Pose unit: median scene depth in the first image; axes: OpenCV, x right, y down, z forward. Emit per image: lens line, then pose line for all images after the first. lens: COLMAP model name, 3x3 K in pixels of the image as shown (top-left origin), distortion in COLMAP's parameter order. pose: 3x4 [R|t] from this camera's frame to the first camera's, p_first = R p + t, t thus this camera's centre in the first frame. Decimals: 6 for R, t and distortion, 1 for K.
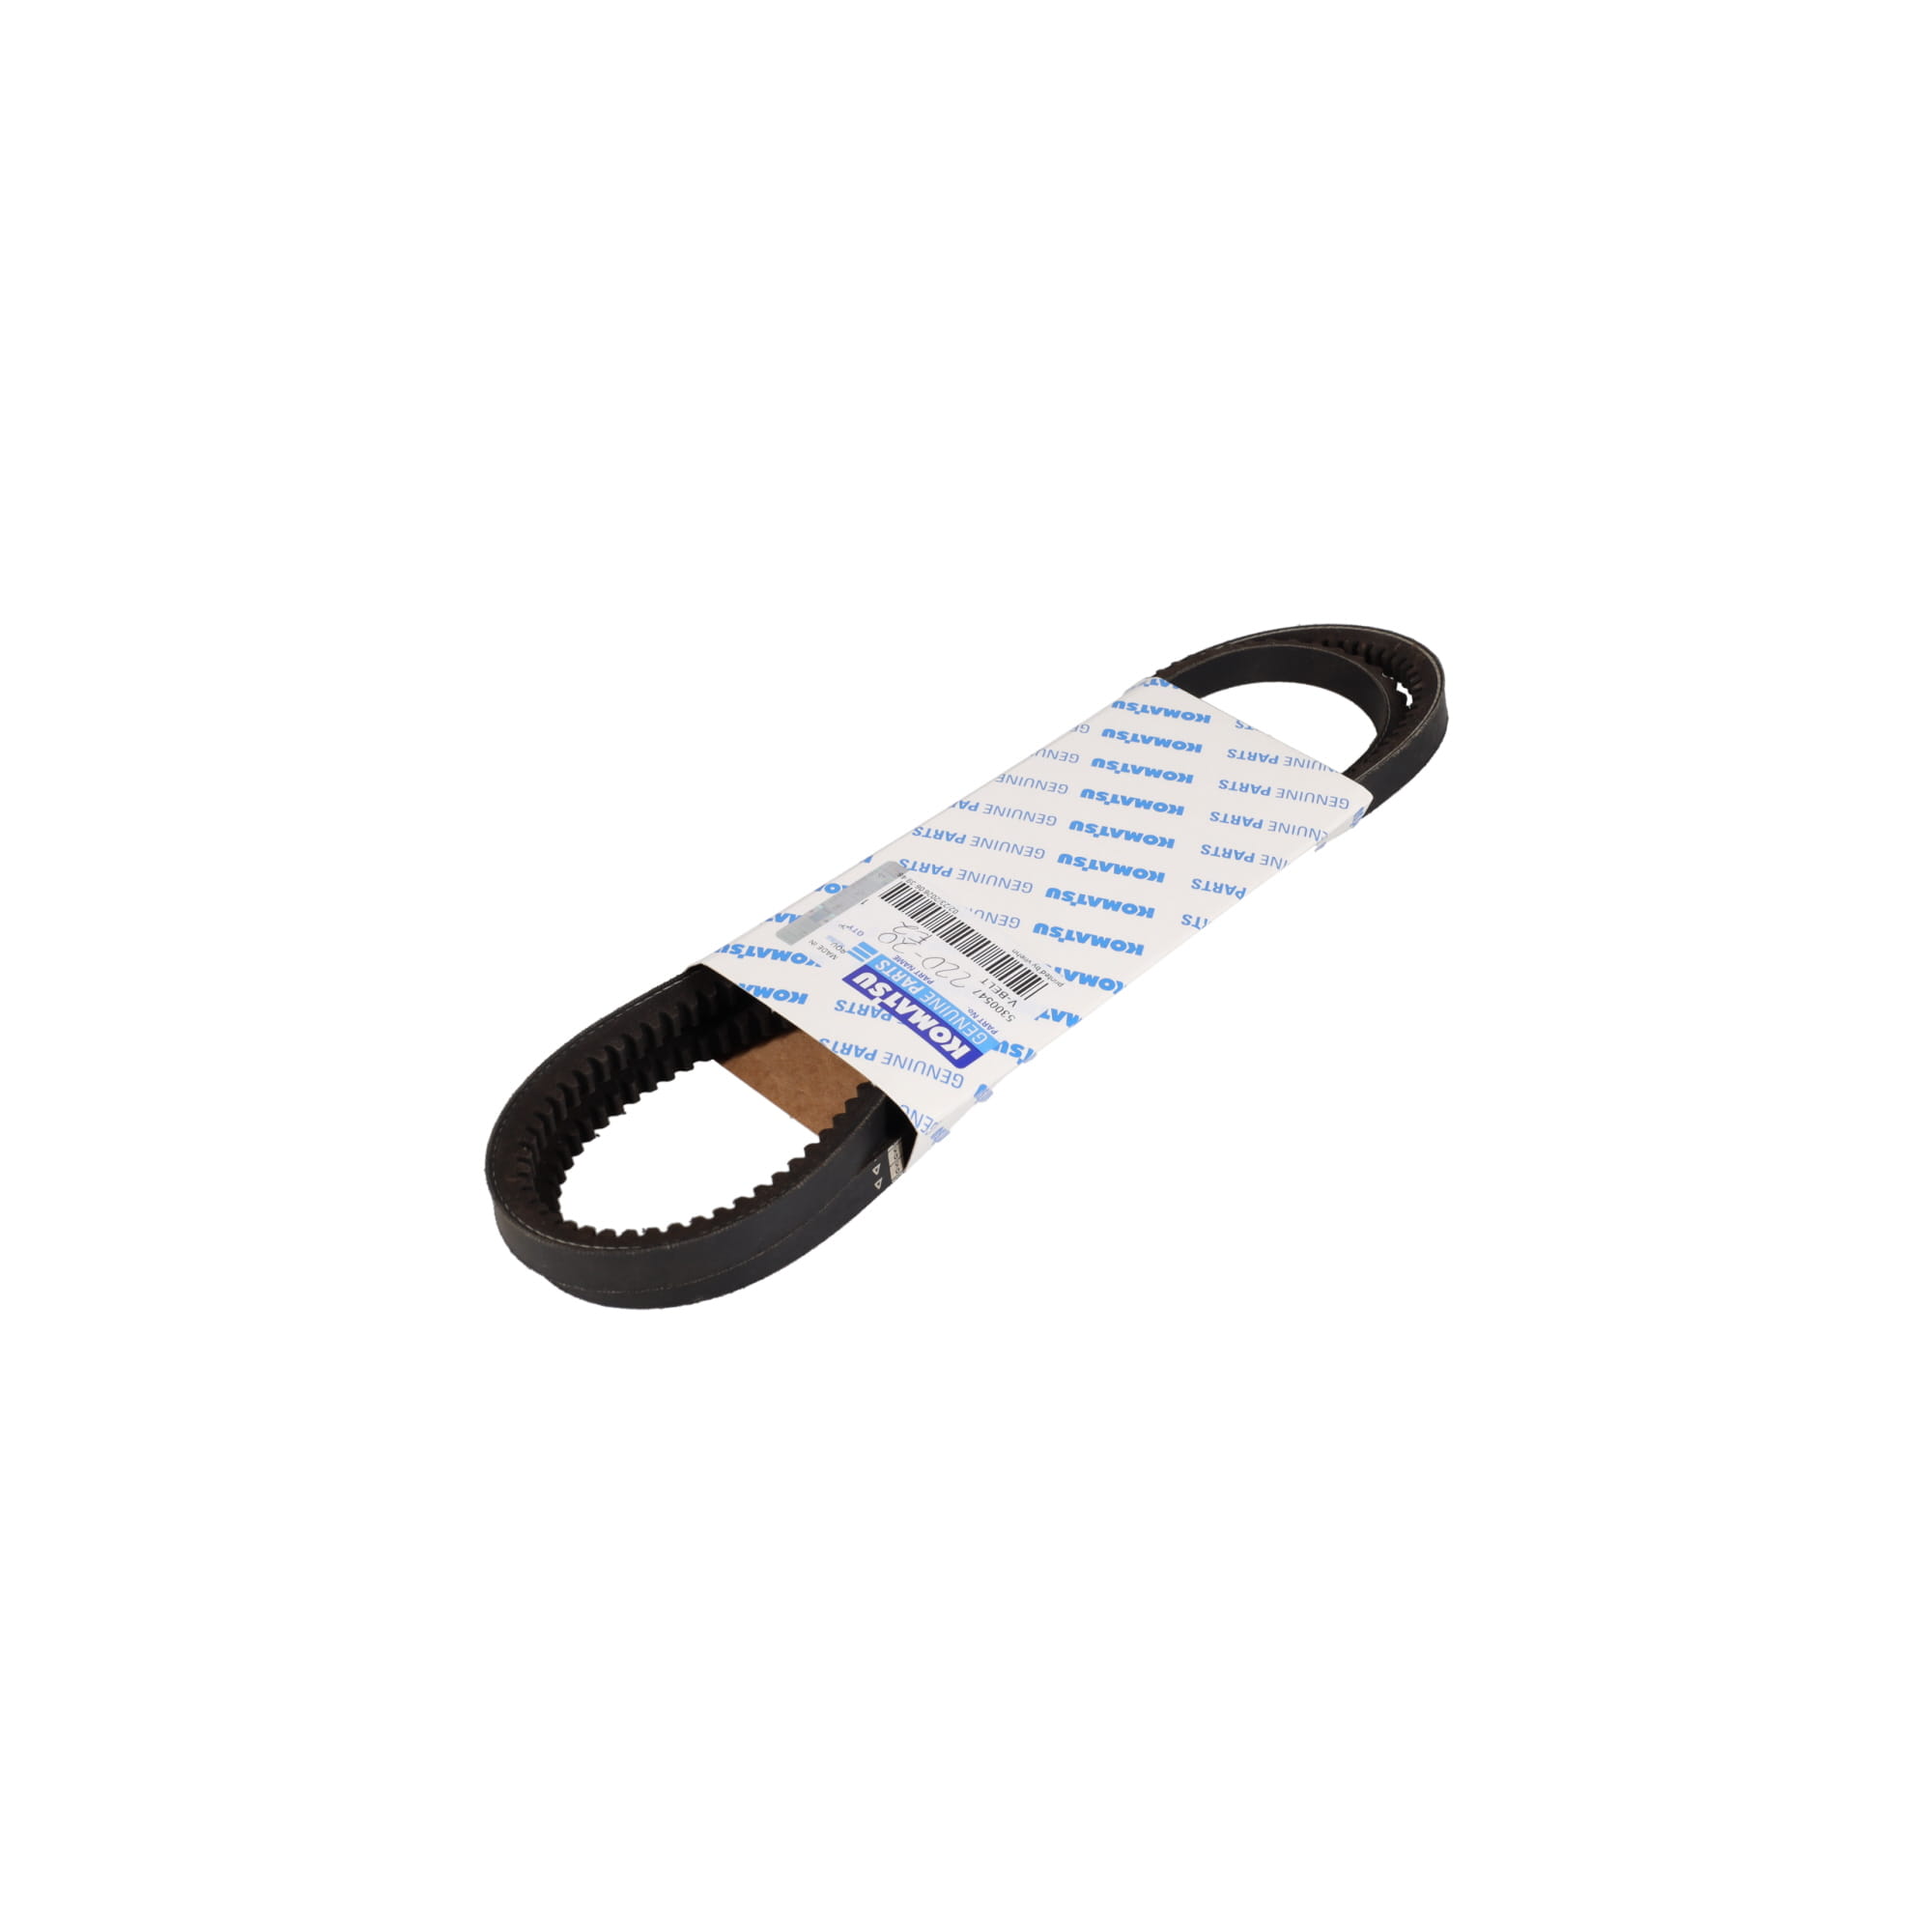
lens RADIAL K [[2194.6, 0, 970.6], [0, 2194.6, 965.8], [0, 0, 1]] dist [0.006564, 0.000000]
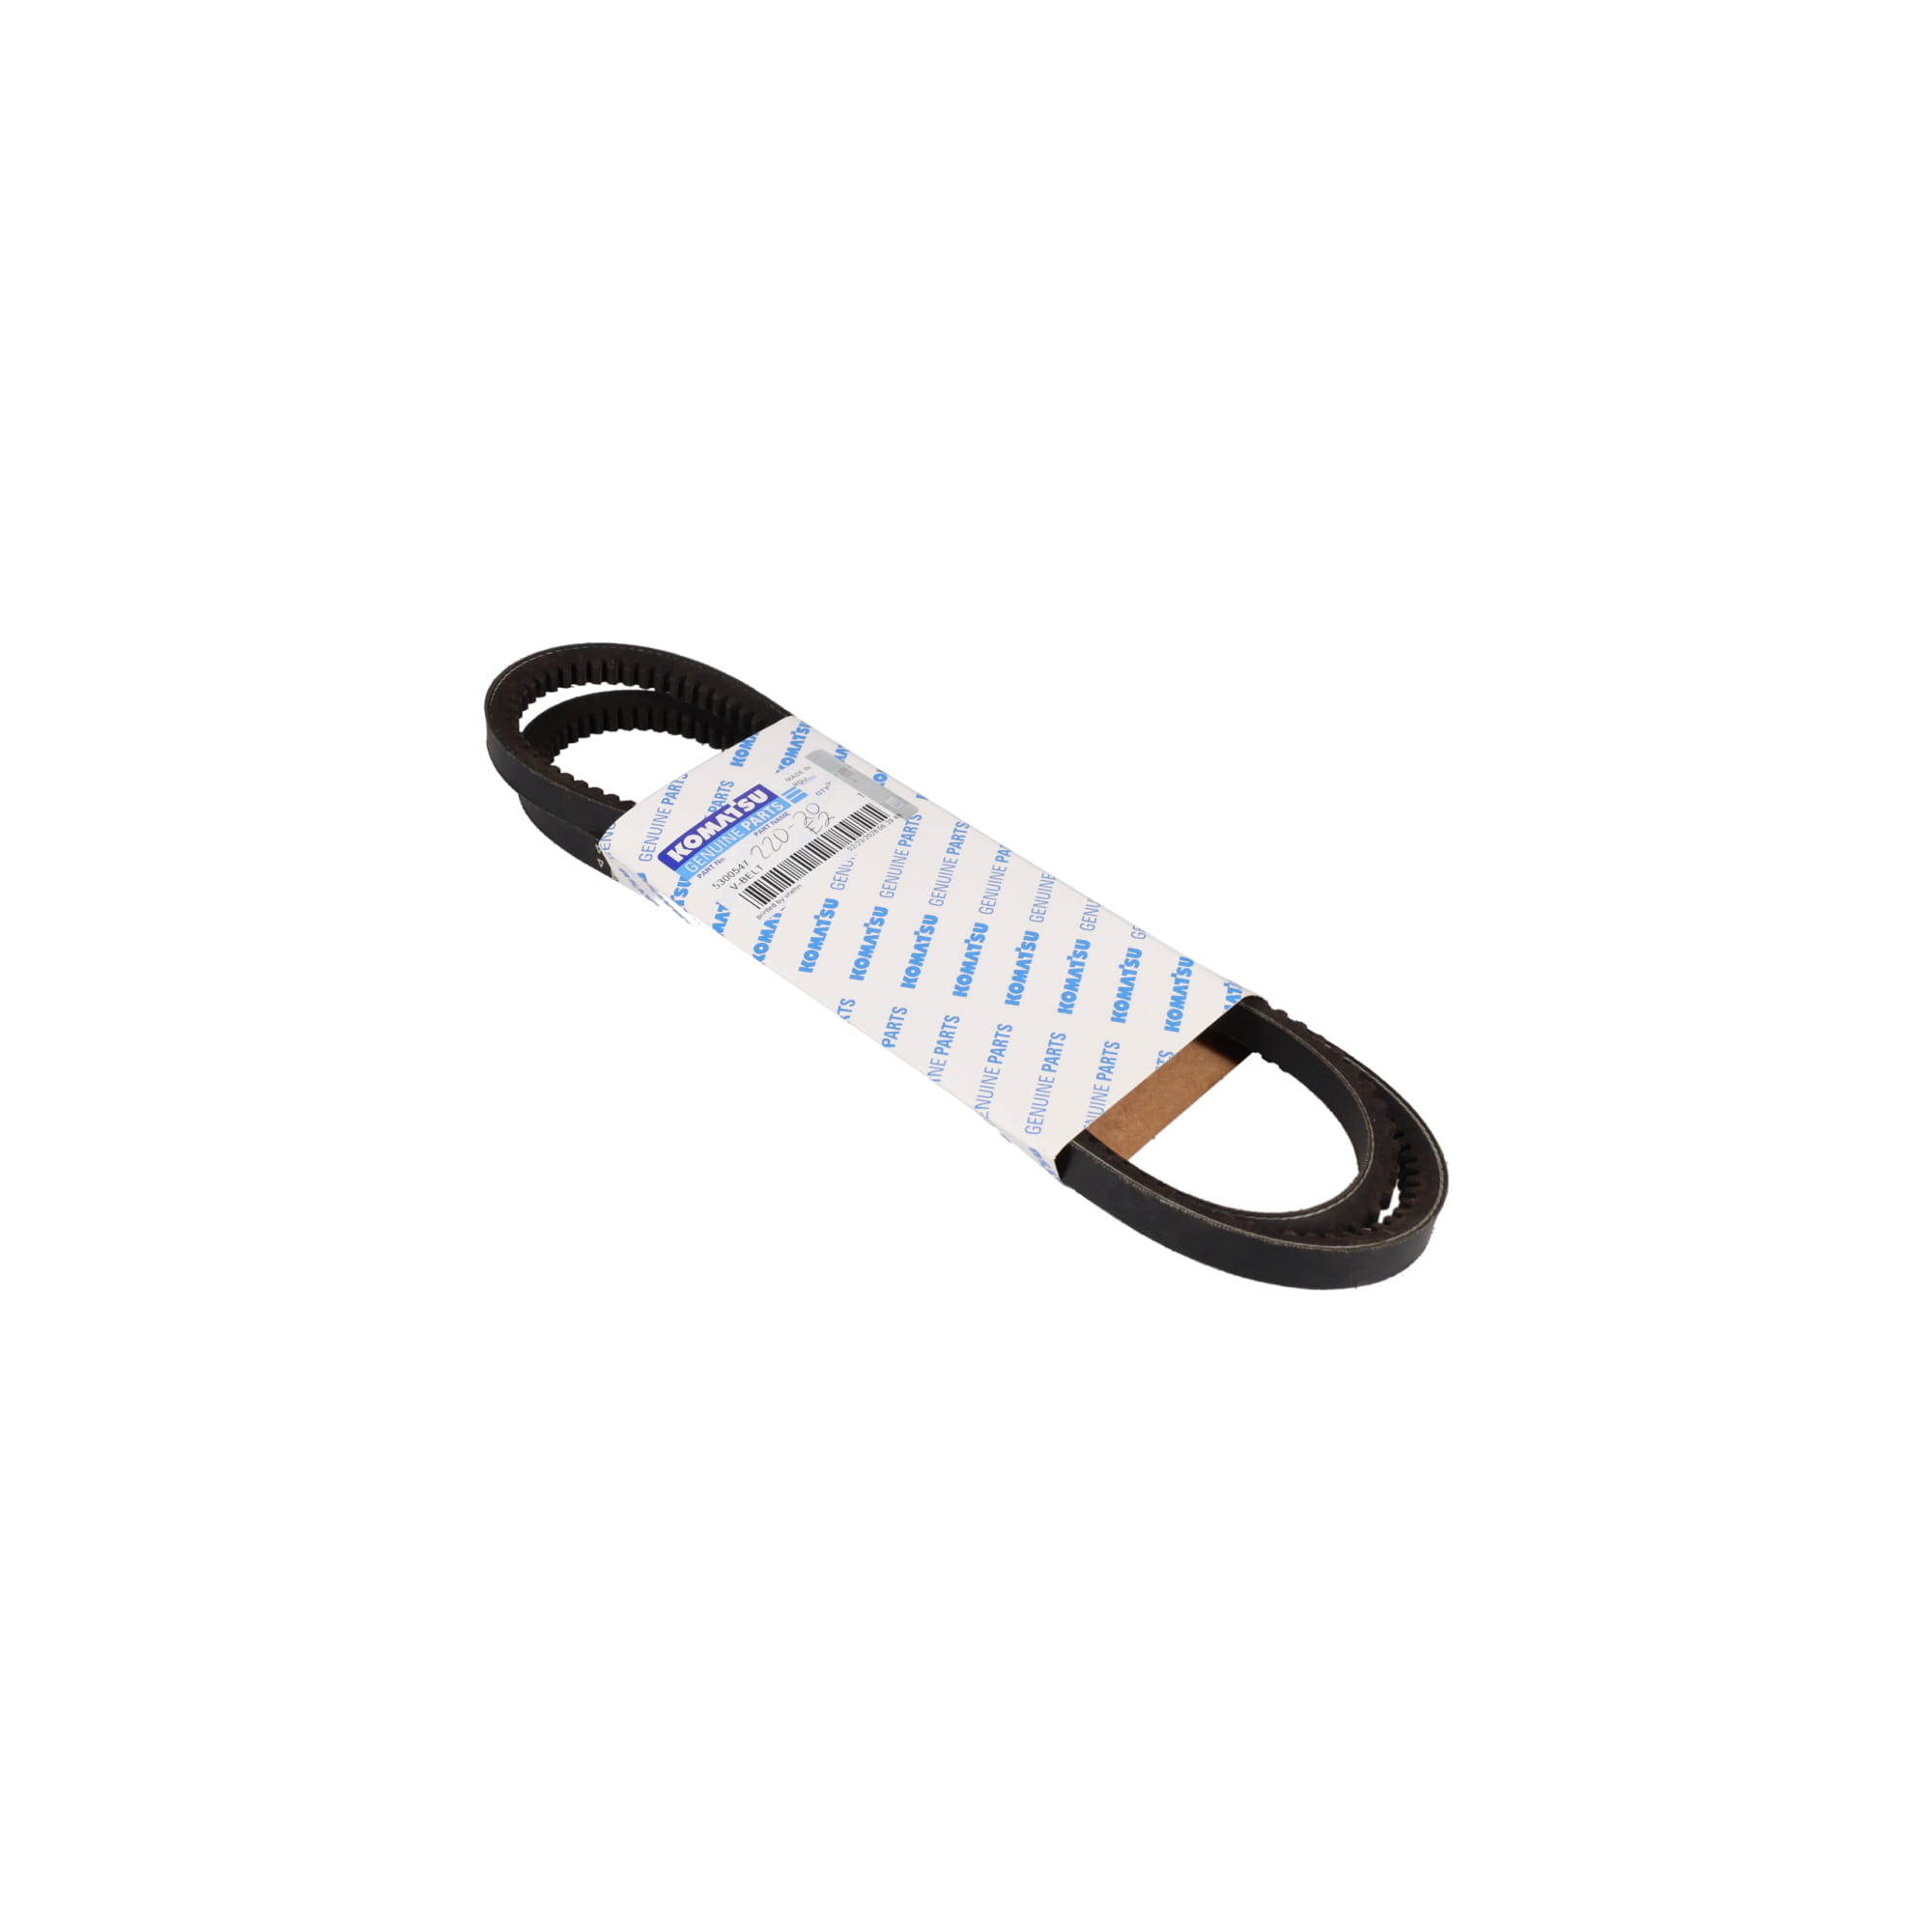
lens RADIAL K [[2018.8, 0, 962.8], [0, 2018.8, 968.7], [0, 0, 1]] dist [-0.013151, 0.000000]
pose [[0.018847, 0.688968, -0.724546, 0.796898], [-0.683889, 0.537514, 0.493330, -0.549196], [0.729342, 0.486211, 0.481309, 0.588218]]
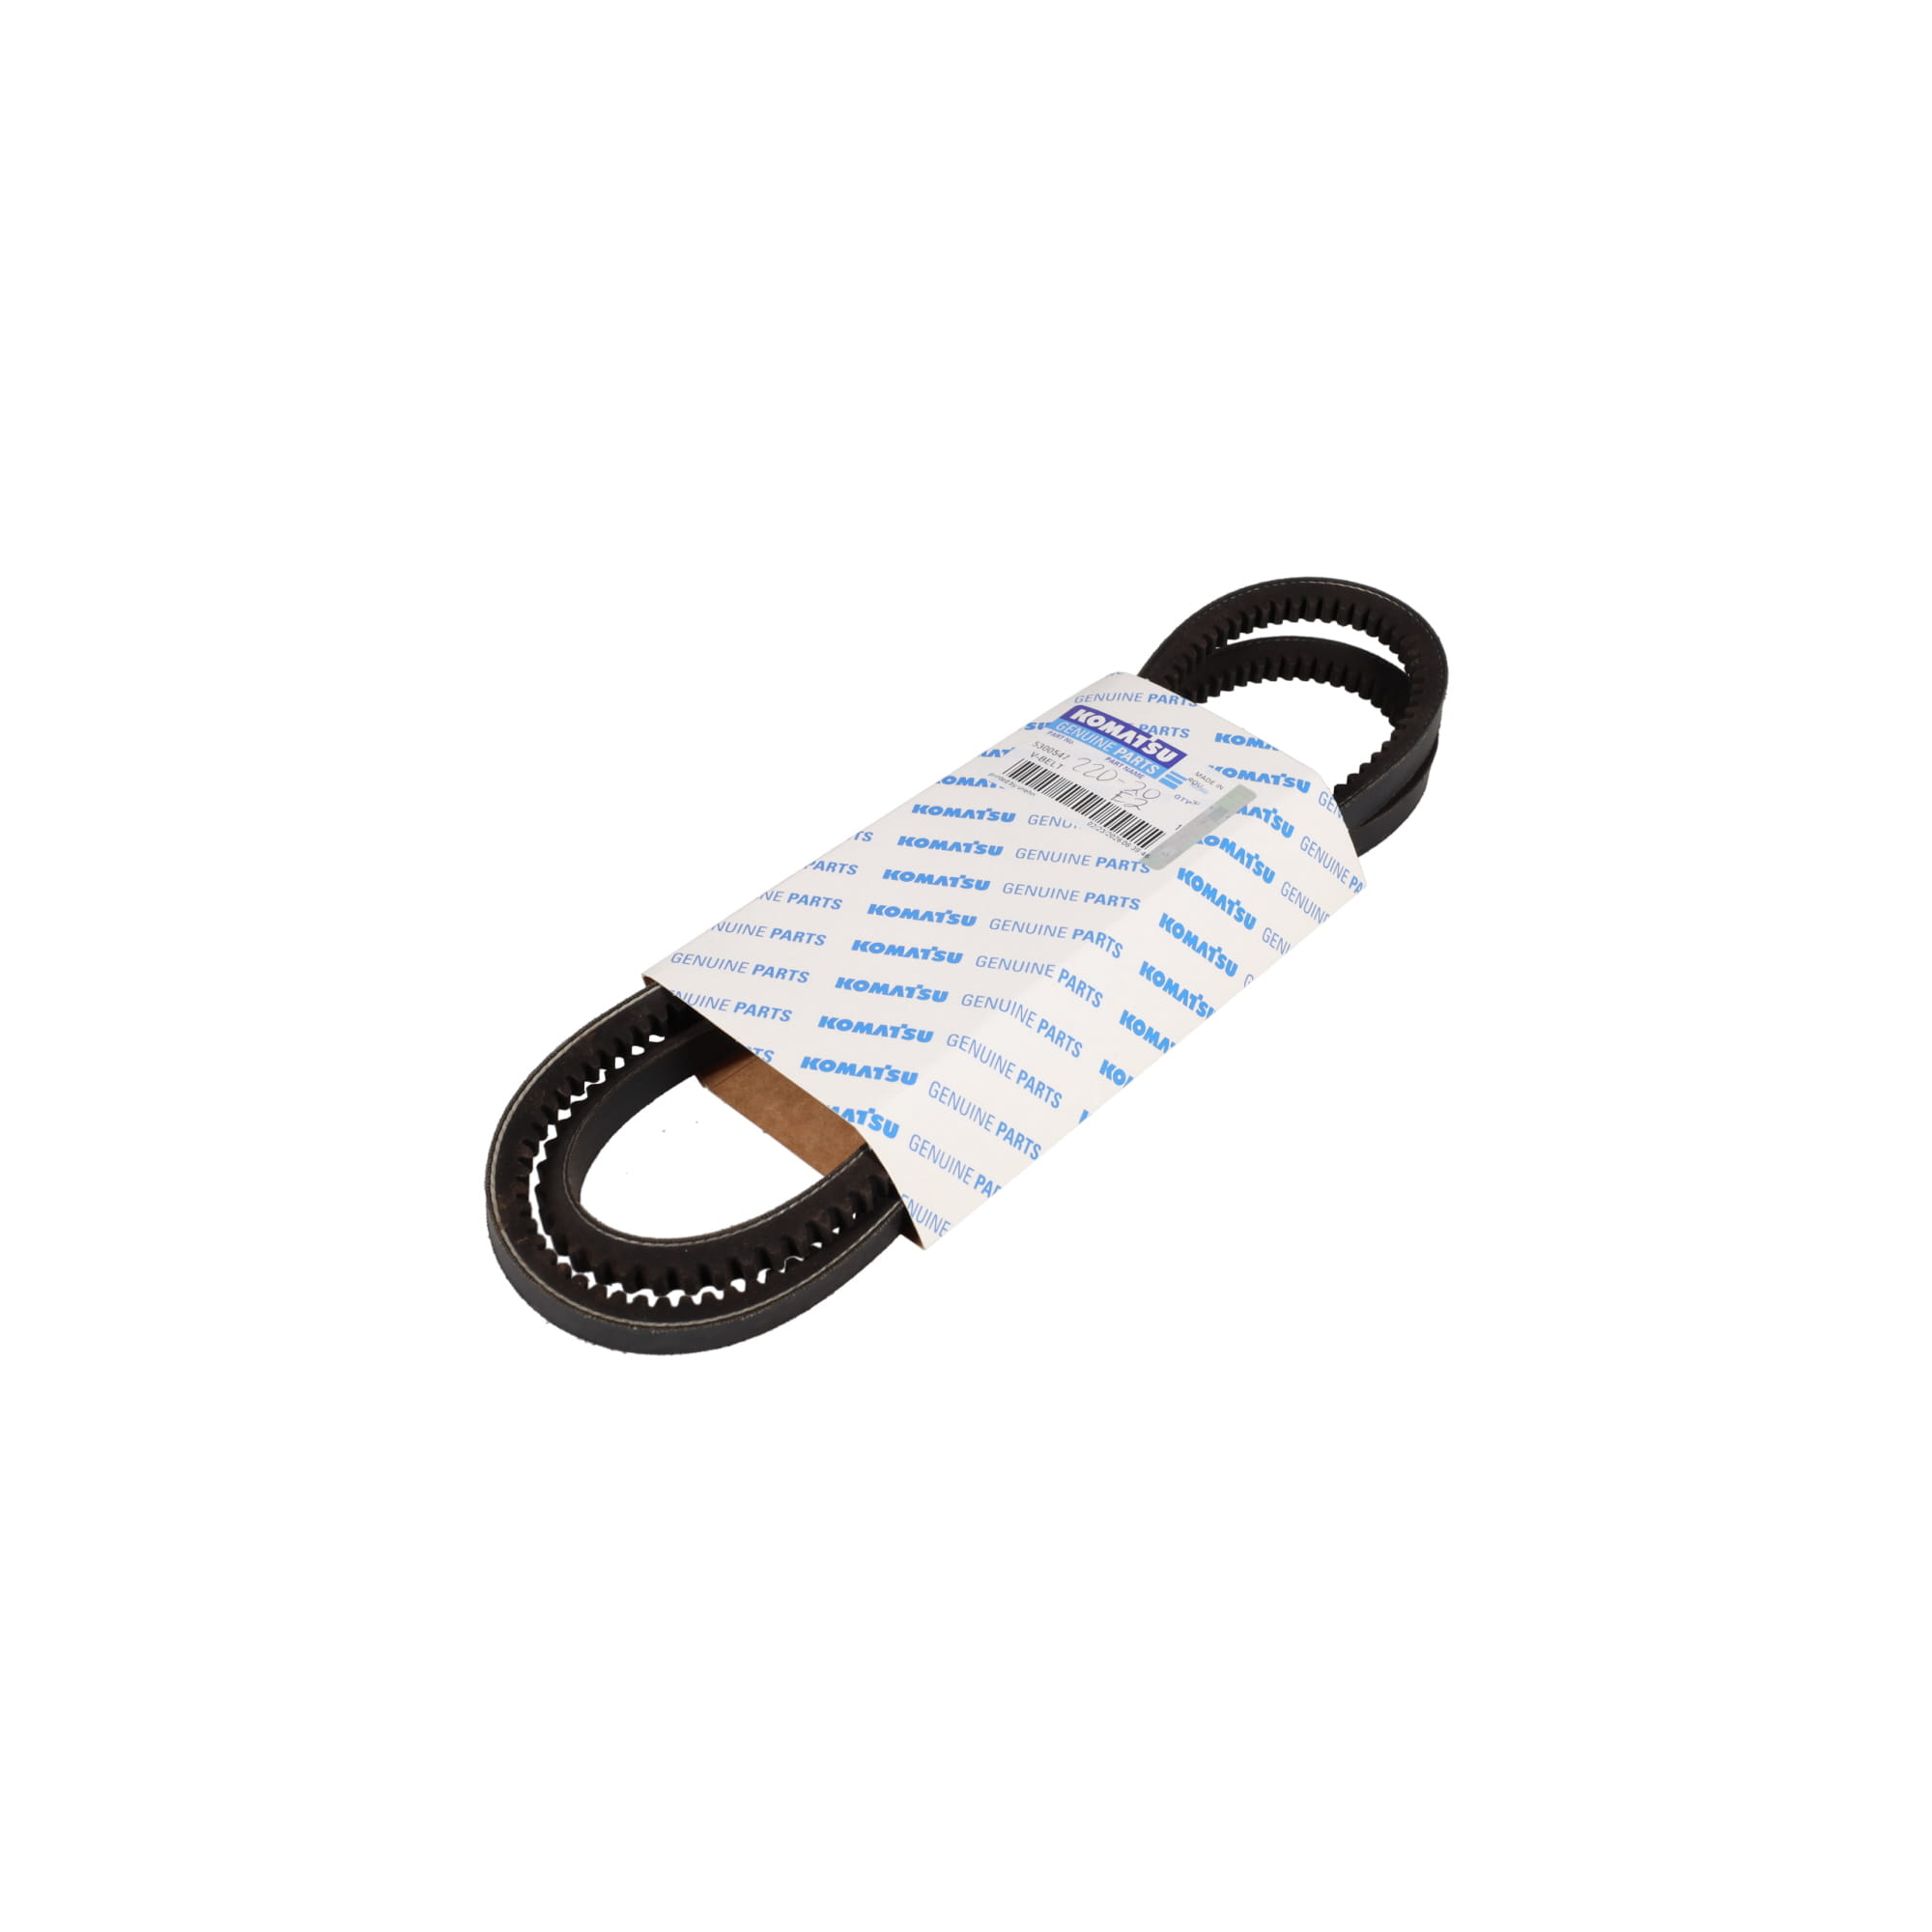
lens RADIAL K [[2194.6, 0, 977.2], [0, 2194.6, 965.8], [0, 0, 1]] dist [0.006564, 0.000000]
pose [[-0.999936, 0.008894, 0.006985, 0.040880], [0.007591, 0.070082, 0.997512, -1.082151], [0.008383, 0.997502, -0.070145, 1.162793]]
